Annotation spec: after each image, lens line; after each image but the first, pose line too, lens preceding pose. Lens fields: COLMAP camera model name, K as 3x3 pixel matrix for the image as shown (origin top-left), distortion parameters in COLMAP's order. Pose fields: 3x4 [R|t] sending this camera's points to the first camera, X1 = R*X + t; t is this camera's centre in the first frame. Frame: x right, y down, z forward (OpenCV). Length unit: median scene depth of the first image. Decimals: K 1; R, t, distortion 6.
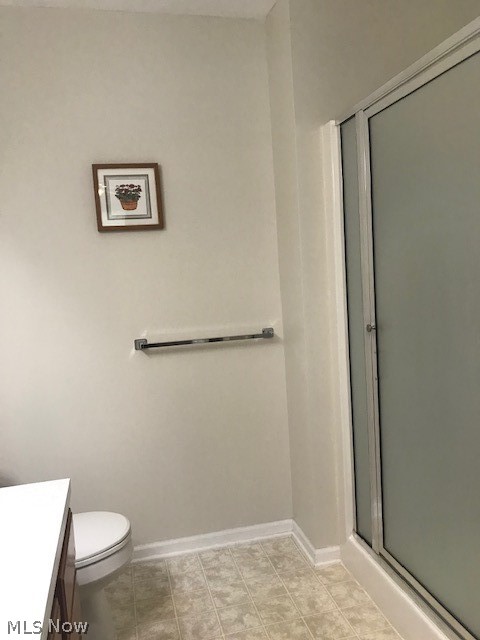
lens RADIAL K [[524.3, 0, 240.3], [0, 524.3, 317.0], [0, 0, 1]] dist [0.021888, 0.002011]
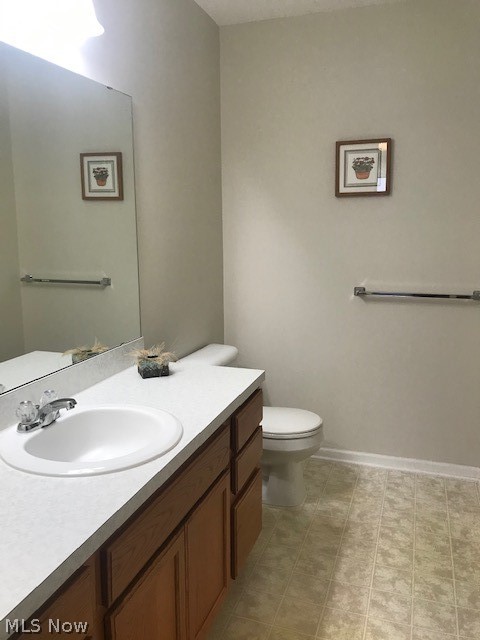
lens RADIAL K [[524.3, 0, 240.3], [0, 524.3, 317.0], [0, 0, 1]] dist [0.021888, 0.002011]
pose [[0.840620, 0.146018, -0.521572, 0.228085], [-0.089699, 0.987209, 0.131808, -0.025833], [0.534147, -0.064016, 0.842965, -0.183120]]
